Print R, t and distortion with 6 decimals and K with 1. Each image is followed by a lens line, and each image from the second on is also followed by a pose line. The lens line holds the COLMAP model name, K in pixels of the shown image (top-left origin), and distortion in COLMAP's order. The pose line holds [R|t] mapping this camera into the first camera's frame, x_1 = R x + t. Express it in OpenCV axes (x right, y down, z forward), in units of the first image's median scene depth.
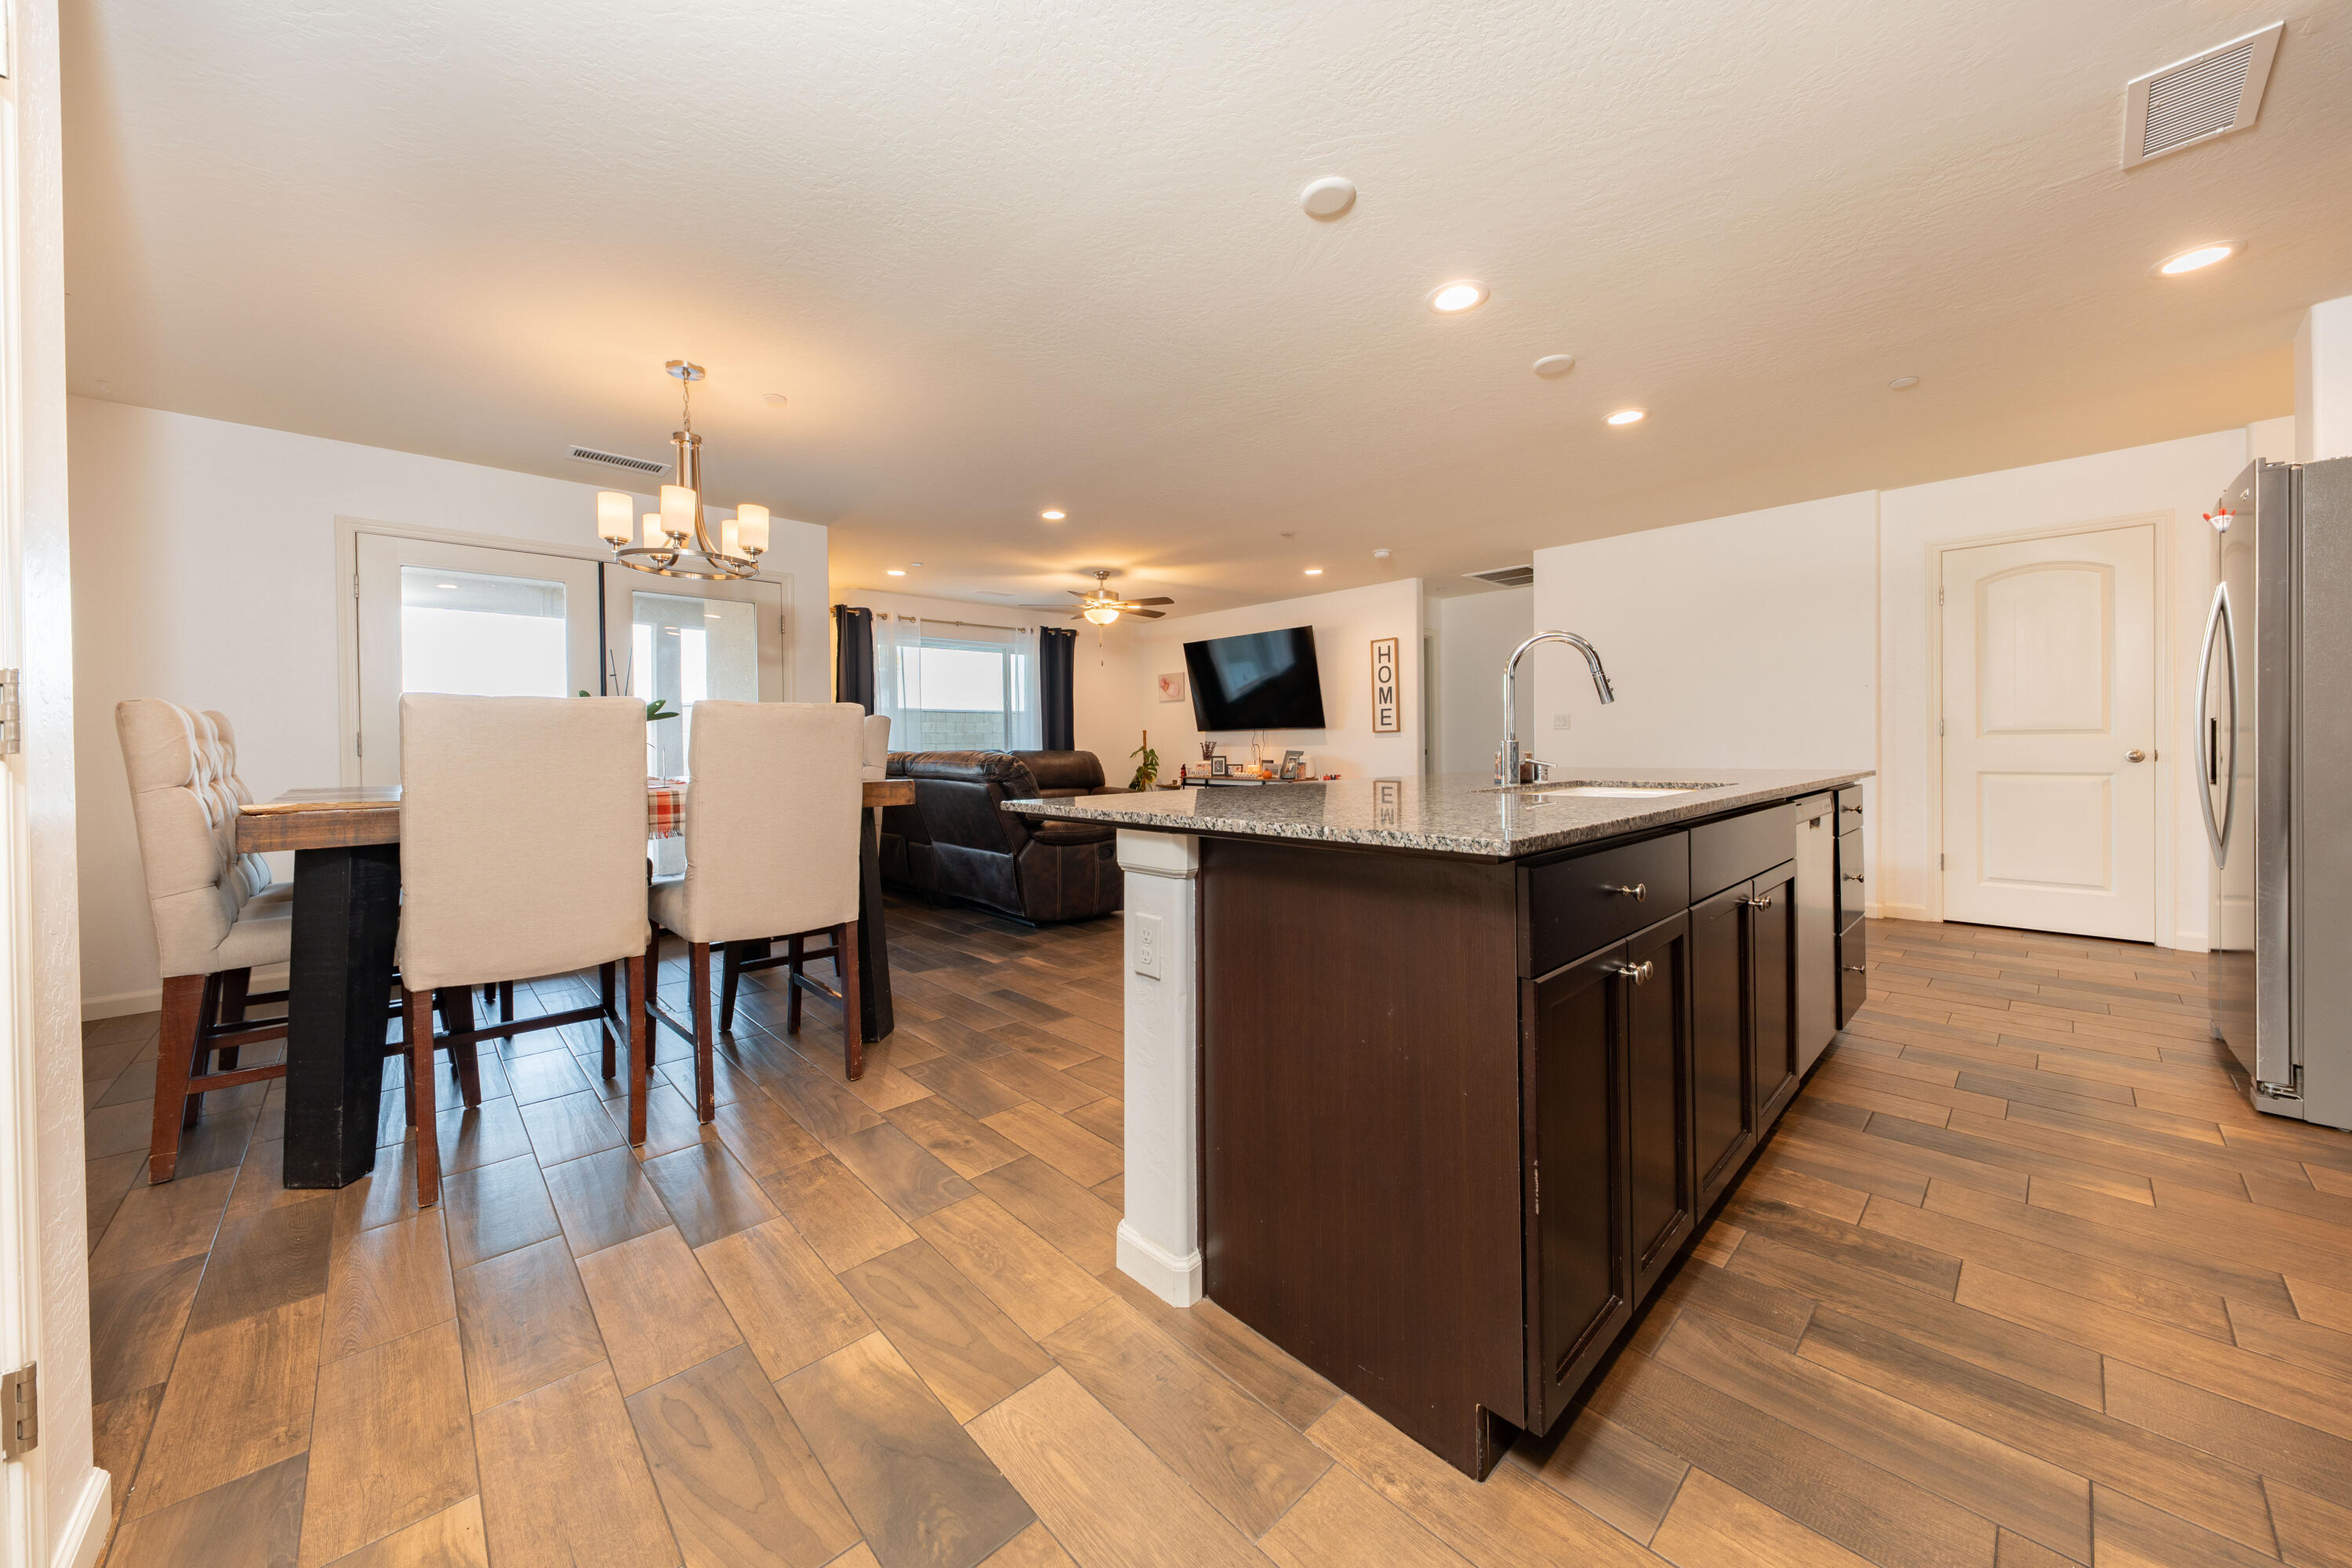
lens RADIAL K [[828.3, 0, 1179.1], [0, 828.3, 757.9], [0, 0, 1]] dist [0.014059, -0.003998]
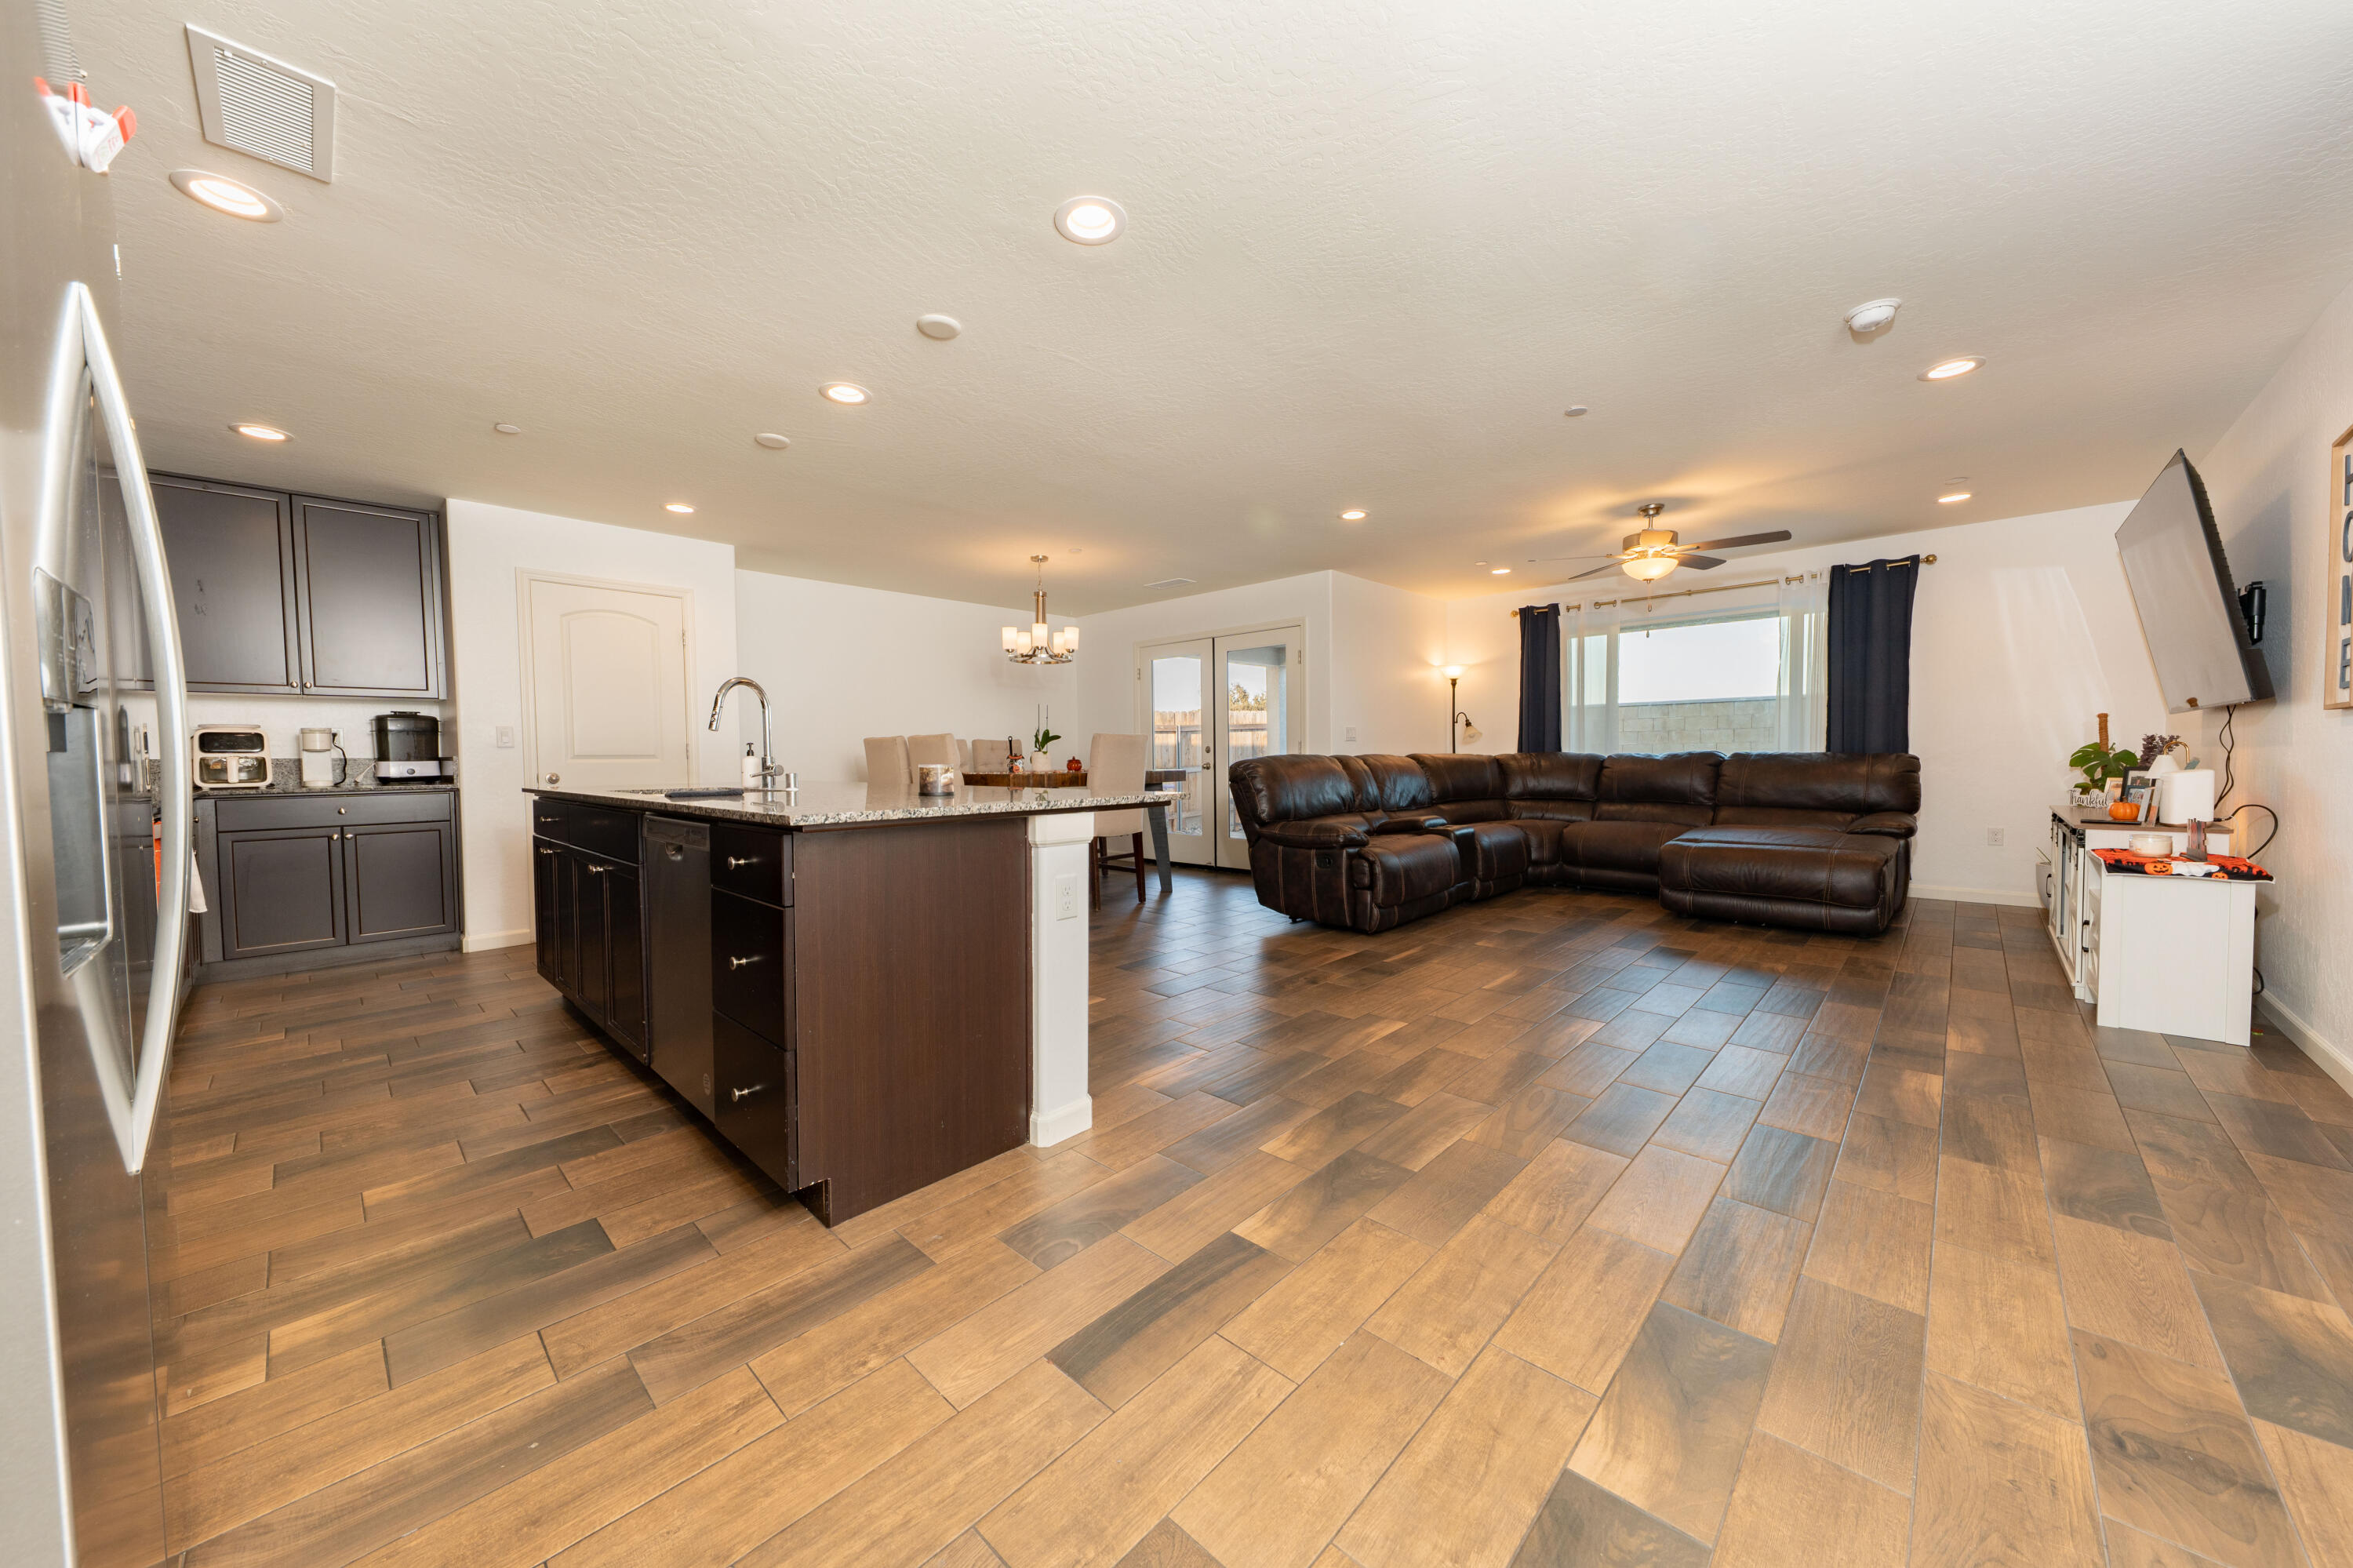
lens RADIAL K [[823.4, 0, 1161.6], [0, 823.4, 785.5], [0, 0, 1]] dist [0.018724, -0.005315]
pose [[0.045345, 0.049964, -0.997721, 1.981854], [-0.005541, 0.998746, 0.049764, -0.049147], [0.998956, 0.003272, 0.045565, 1.735991]]
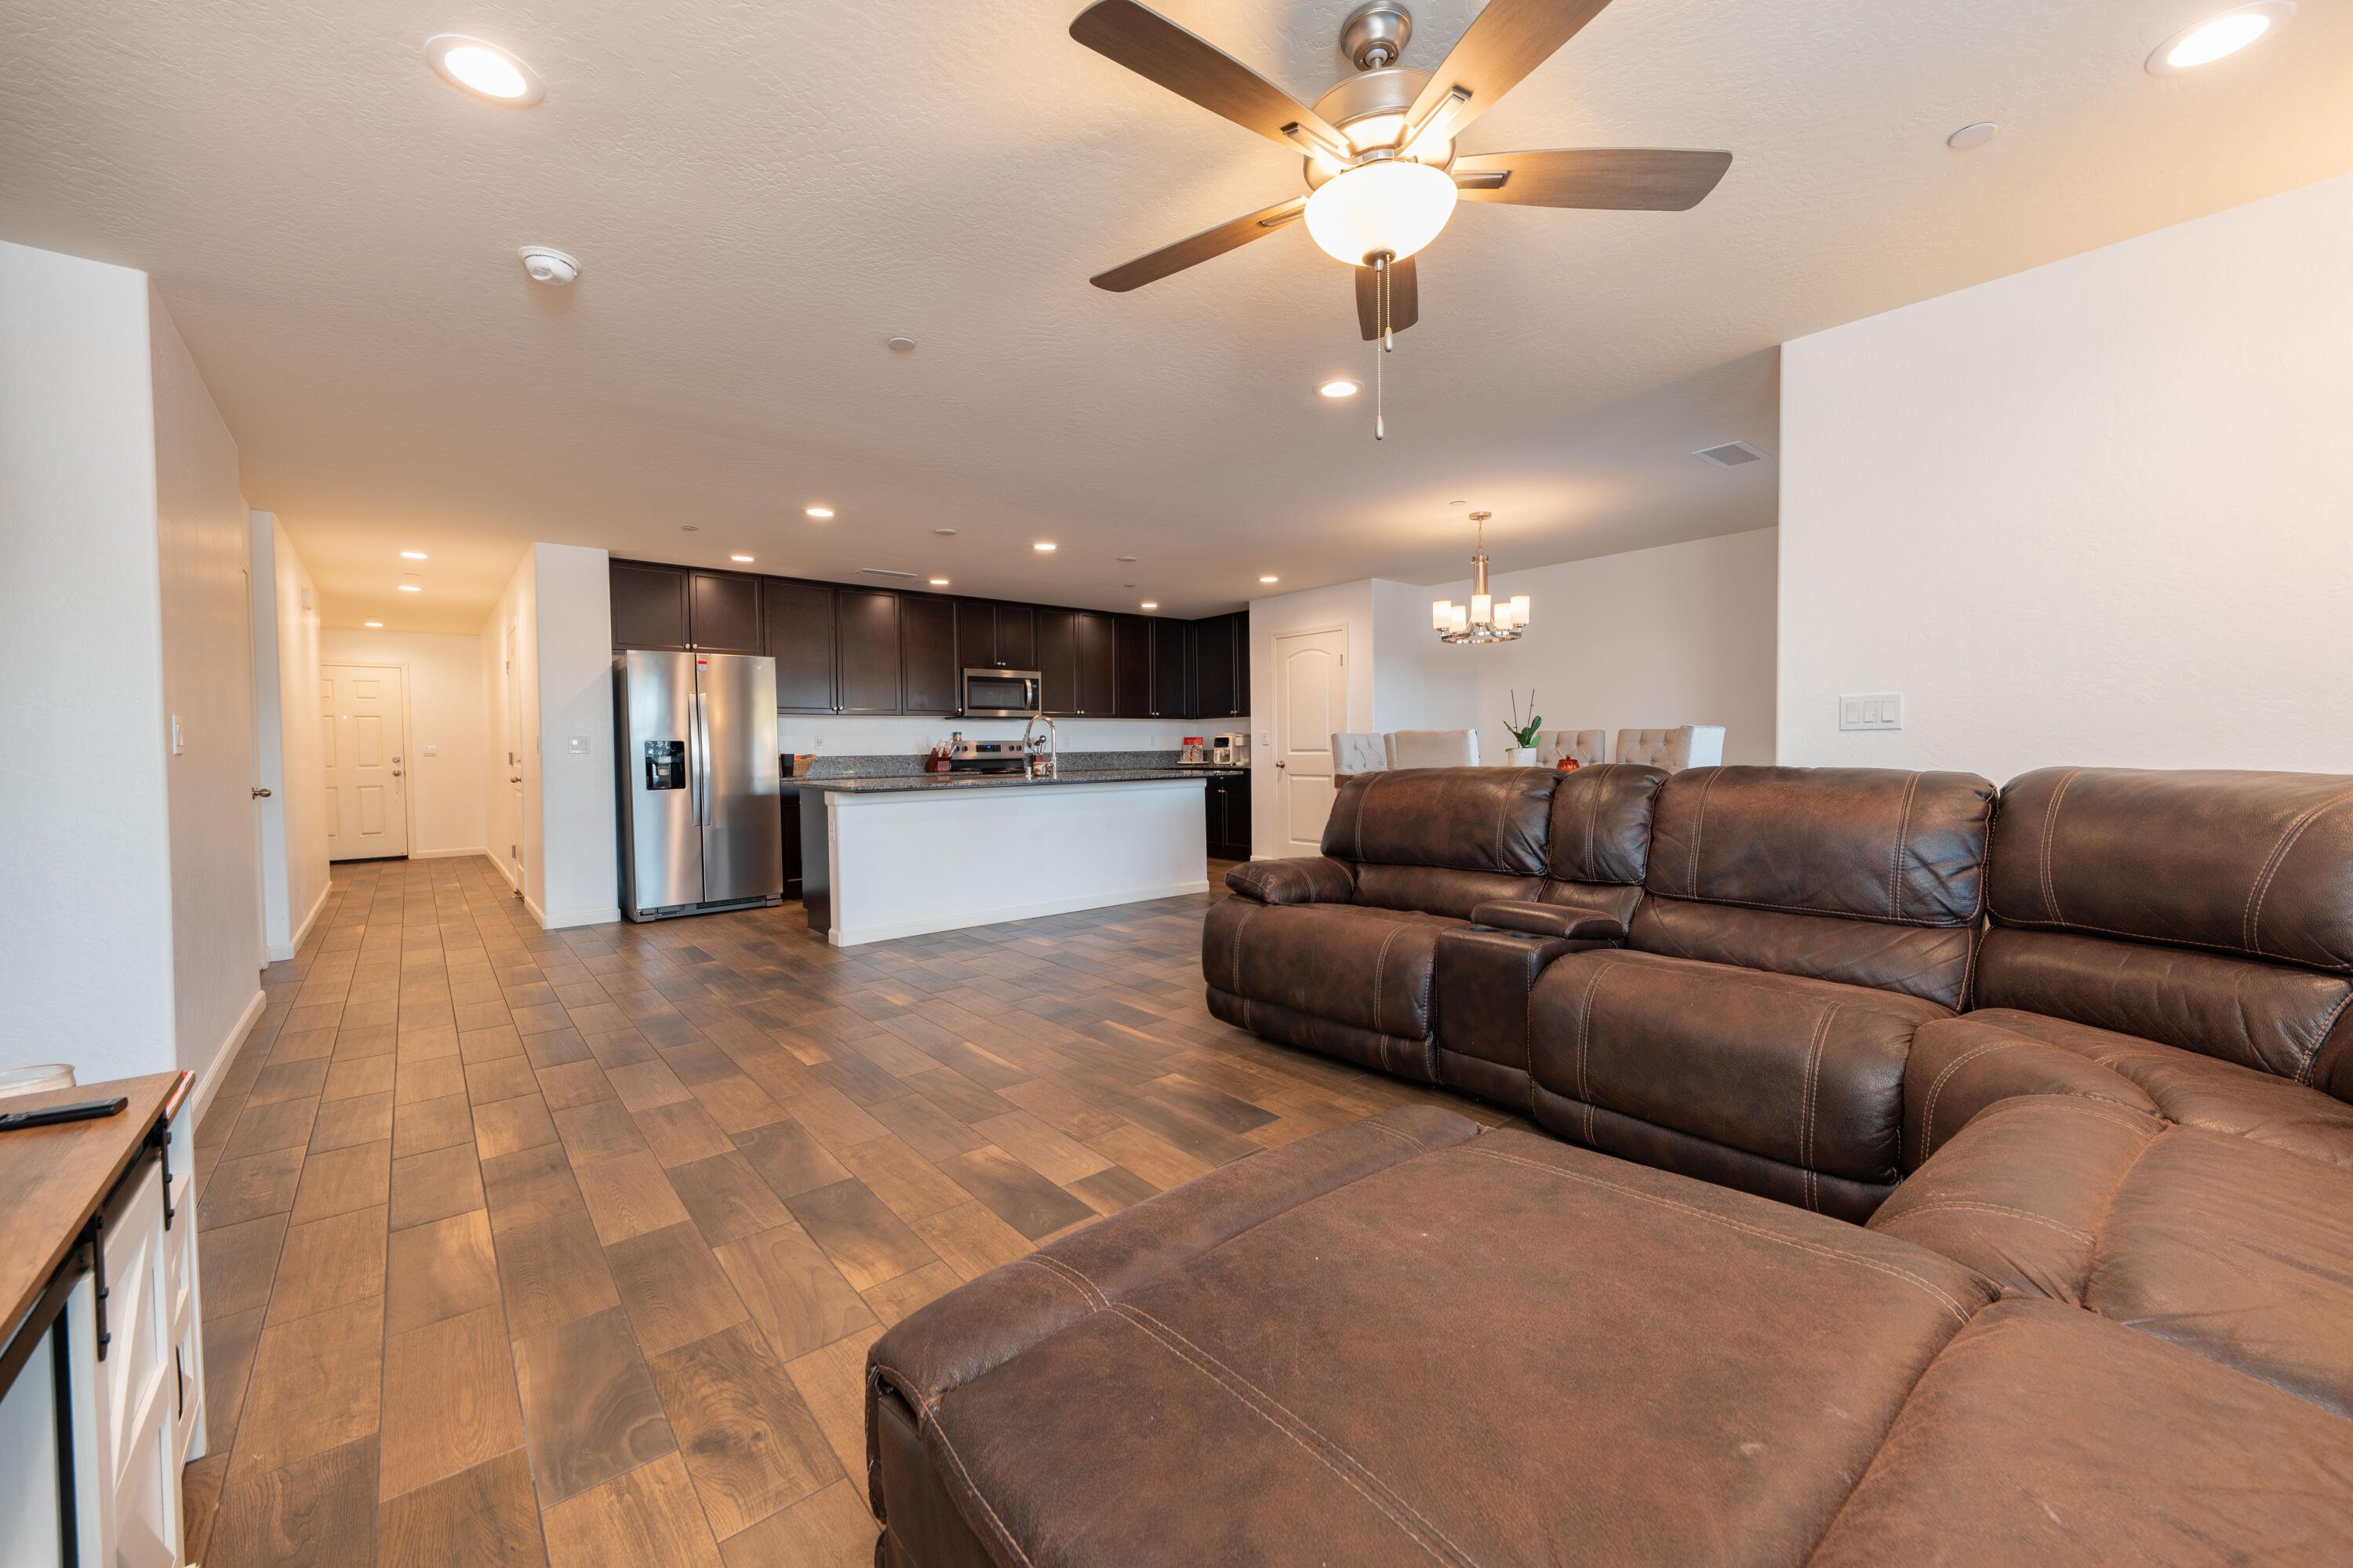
lens RADIAL K [[901.9, 0, 1185.3], [0, 901.9, 777.7], [0, 0, 1]] dist [0.000429, -0.000023]
pose [[-0.998507, 0.023464, 0.049322, -0.141358], [0.025891, 0.998455, 0.049158, -0.089512], [-0.048092, 0.050362, -0.997572, 4.028126]]
